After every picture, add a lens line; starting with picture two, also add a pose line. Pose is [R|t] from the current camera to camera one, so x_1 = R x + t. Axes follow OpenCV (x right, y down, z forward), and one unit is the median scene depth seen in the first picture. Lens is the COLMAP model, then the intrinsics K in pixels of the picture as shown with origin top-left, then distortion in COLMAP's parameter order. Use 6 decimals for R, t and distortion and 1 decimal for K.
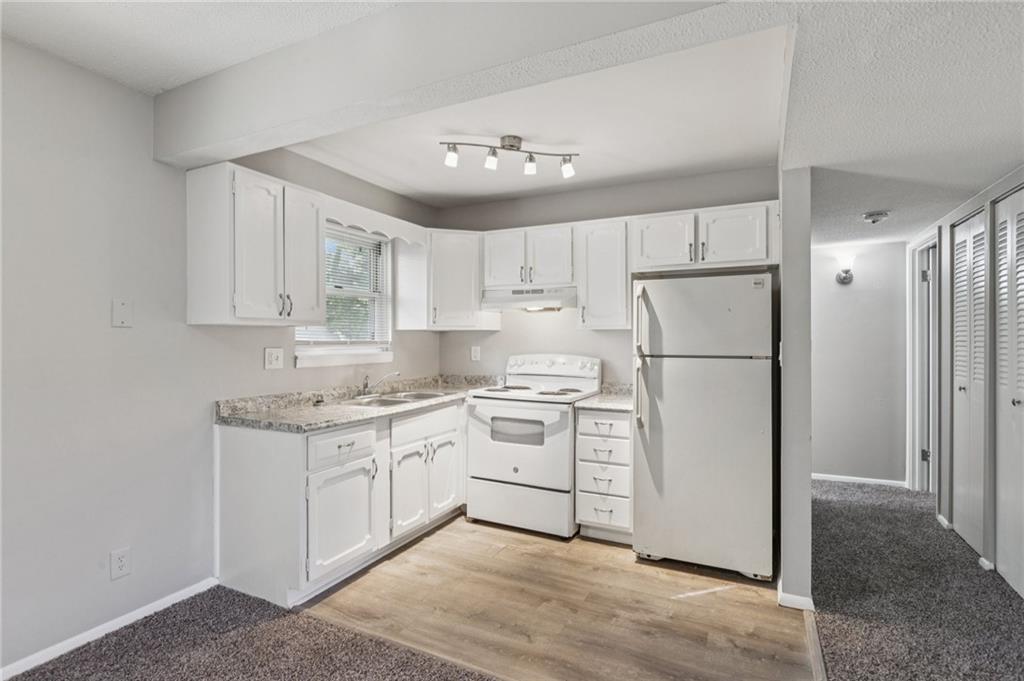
lens RADIAL K [[506.8, 0, 505.0], [0, 506.8, 335.6], [0, 0, 1]] dist [-0.004852, -0.001437]
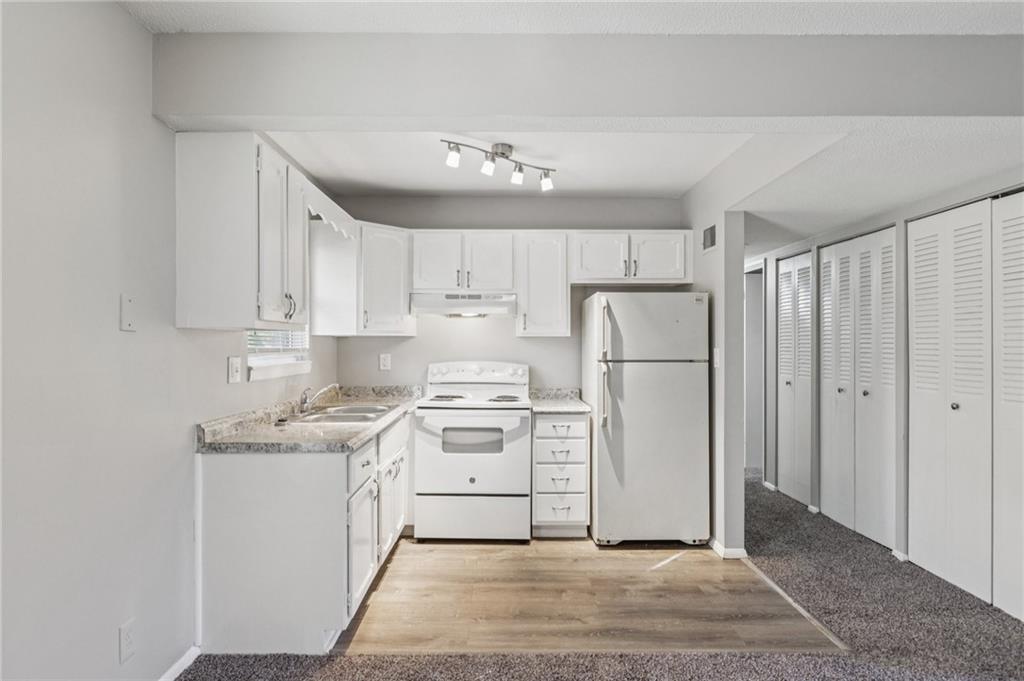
lens RADIAL K [[584.9, 0, 506.7], [0, 584.9, 340.6], [0, 0, 1]] dist [-0.006530, -0.002880]
pose [[0.889421, 0.003565, 0.457075, -0.492075], [-0.002922, 0.999993, -0.002114, -0.001288], [-0.457079, 0.000545, 0.889426, -0.033099]]
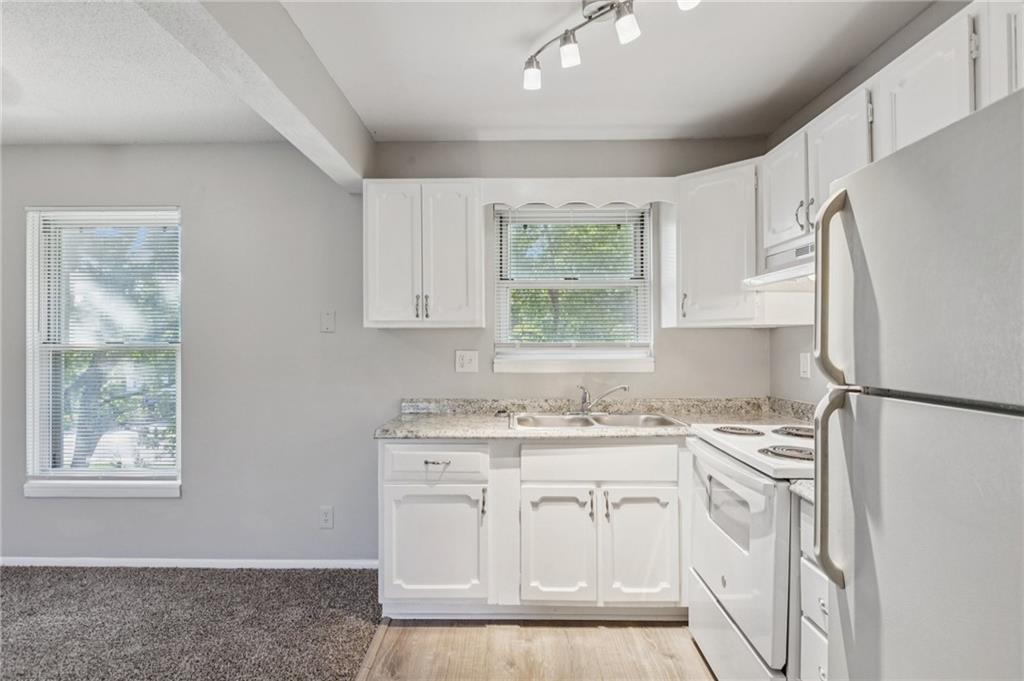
lens RADIAL K [[538.2, 0, 505.7], [0, 538.2, 334.7], [0, 0, 1]] dist [-0.000271, 0.000094]
pose [[0.439654, -0.012548, -0.898080, 0.498163], [0.006782, 0.999920, -0.010651, 0.005612], [0.898142, -0.001408, 0.439704, 0.609053]]
